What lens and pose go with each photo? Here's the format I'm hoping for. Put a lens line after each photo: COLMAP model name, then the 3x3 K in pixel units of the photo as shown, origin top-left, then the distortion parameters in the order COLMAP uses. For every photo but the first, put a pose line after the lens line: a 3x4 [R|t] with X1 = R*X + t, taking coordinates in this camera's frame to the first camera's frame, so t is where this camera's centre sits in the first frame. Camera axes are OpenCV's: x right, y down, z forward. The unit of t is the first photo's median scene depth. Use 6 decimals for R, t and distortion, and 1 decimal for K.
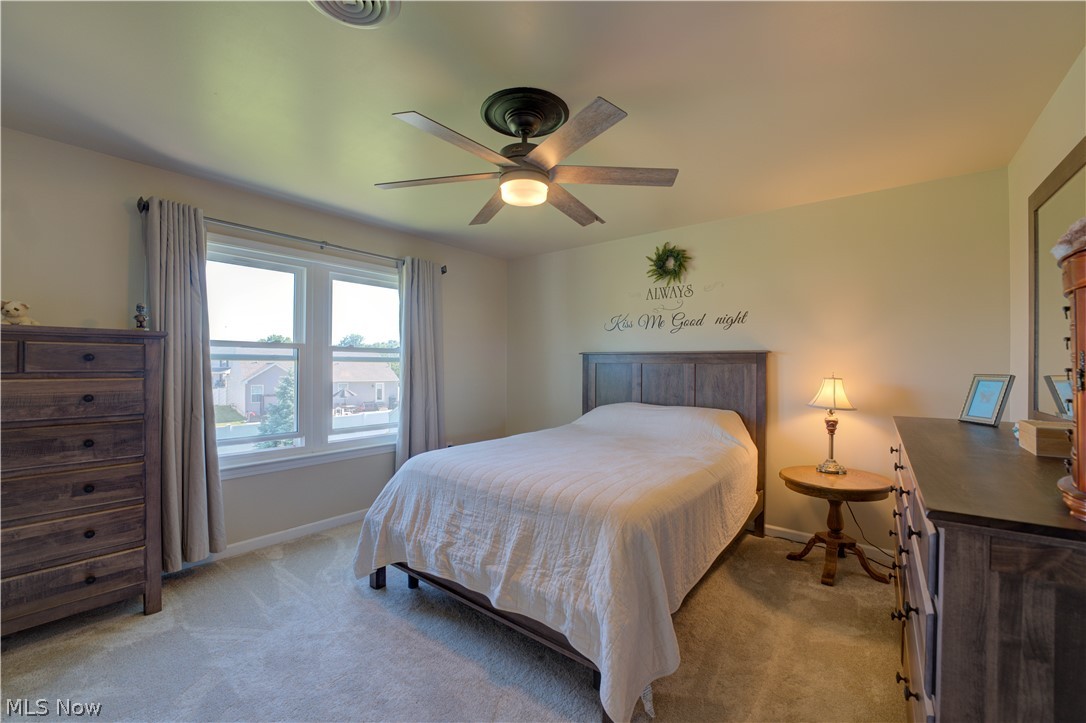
lens RADIAL K [[436.1, 0, 534.5], [0, 436.1, 364.7], [0, 0, 1]] dist [-0.030283, 0.002668]
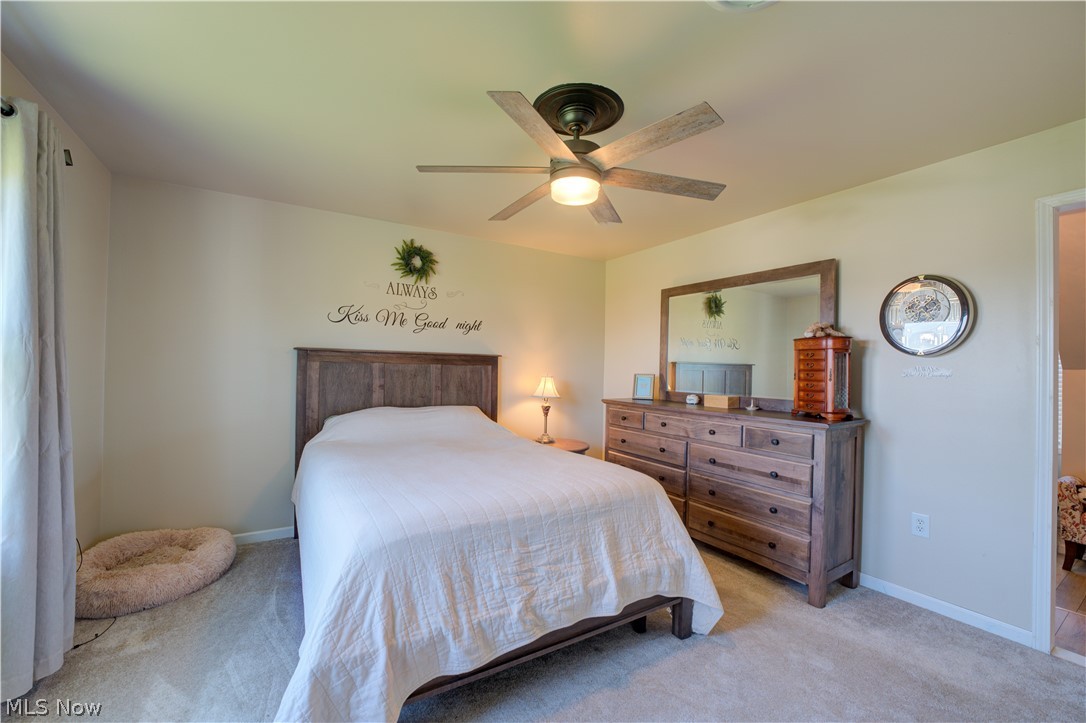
lens RADIAL K [[436.1, 0, 543.1], [0, 436.1, 371.0], [0, 0, 1]] dist [-0.030283, 0.002668]
pose [[0.334111, -0.004831, 0.942521, -0.558341], [-0.017406, 0.999785, 0.011295, -0.002879], [-0.942373, -0.020179, 0.333955, 0.433013]]
